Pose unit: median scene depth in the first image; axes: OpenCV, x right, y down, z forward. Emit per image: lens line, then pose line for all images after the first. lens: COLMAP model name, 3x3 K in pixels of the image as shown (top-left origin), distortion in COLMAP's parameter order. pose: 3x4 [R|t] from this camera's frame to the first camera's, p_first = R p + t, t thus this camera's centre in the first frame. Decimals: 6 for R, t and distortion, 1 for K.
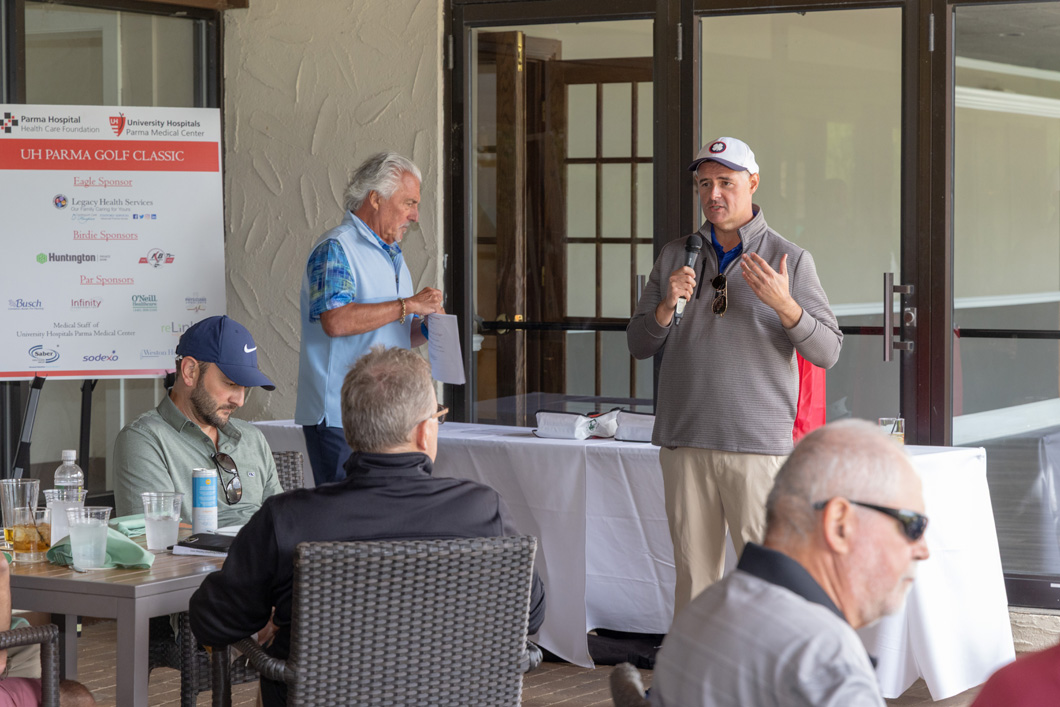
lens RADIAL K [[2643.7, 0, 525.7], [0, 2643.7, 357.0], [0, 0, 1]] dist [-0.044395, 0.000000]
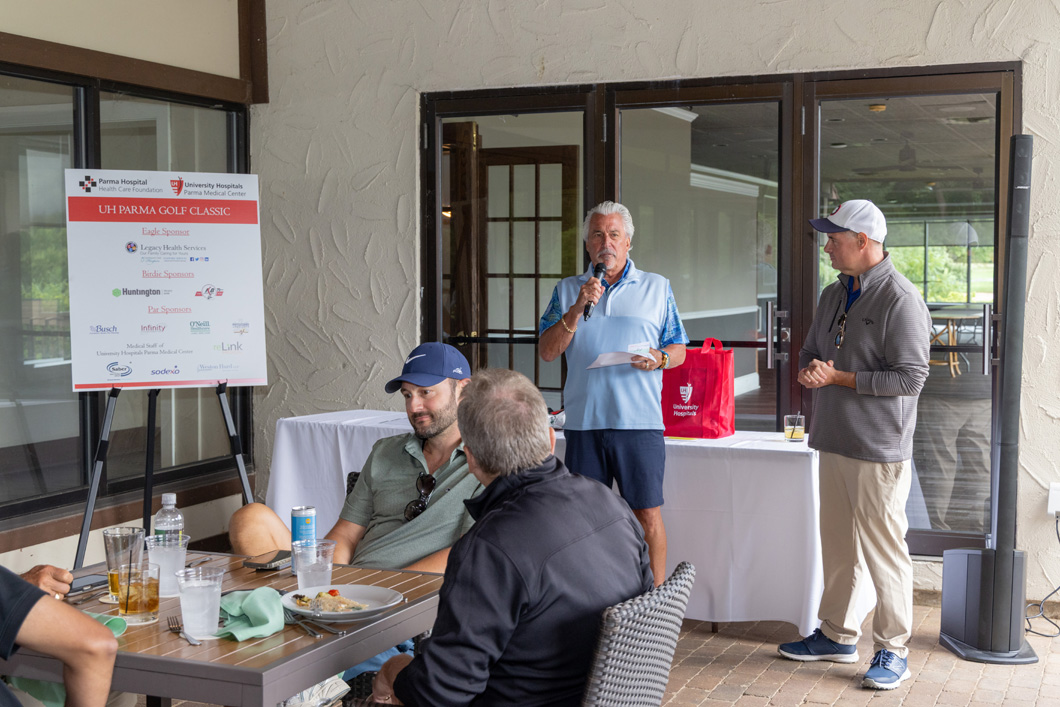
lens RADIAL K [[1470.4, 0, 539.9], [0, 1470.4, 344.2], [0, 0, 1]] dist [-0.017009, 0.000000]
pose [[0.993312, -0.006142, 0.115297, -0.063544], [0.005466, 0.999966, 0.006180, -0.015905], [-0.115331, -0.005509, 0.993312, 0.281492]]
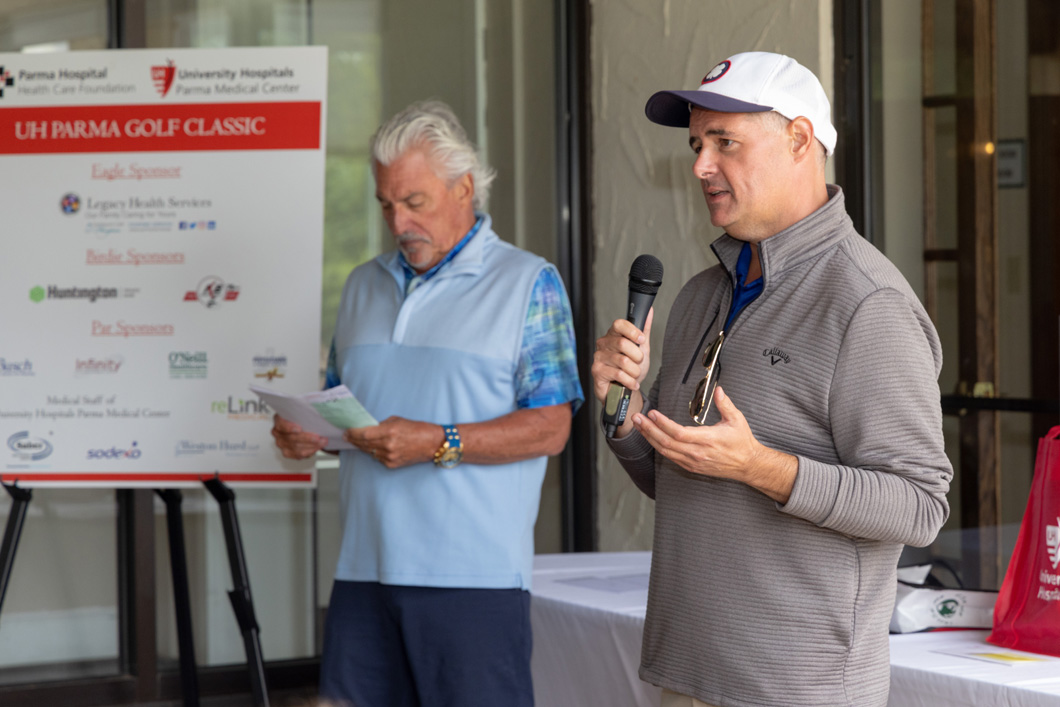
lens RADIAL K [[2889.3, 0, 533.4], [0, 2889.3, 347.7], [0, 0, 1]] dist [0.018625, 0.000000]
pose [[0.852956, 0.006475, -0.521943, 0.276290], [-0.010823, 0.999927, -0.005282, -0.021844], [0.521871, 0.010154, 0.852964, 0.463864]]
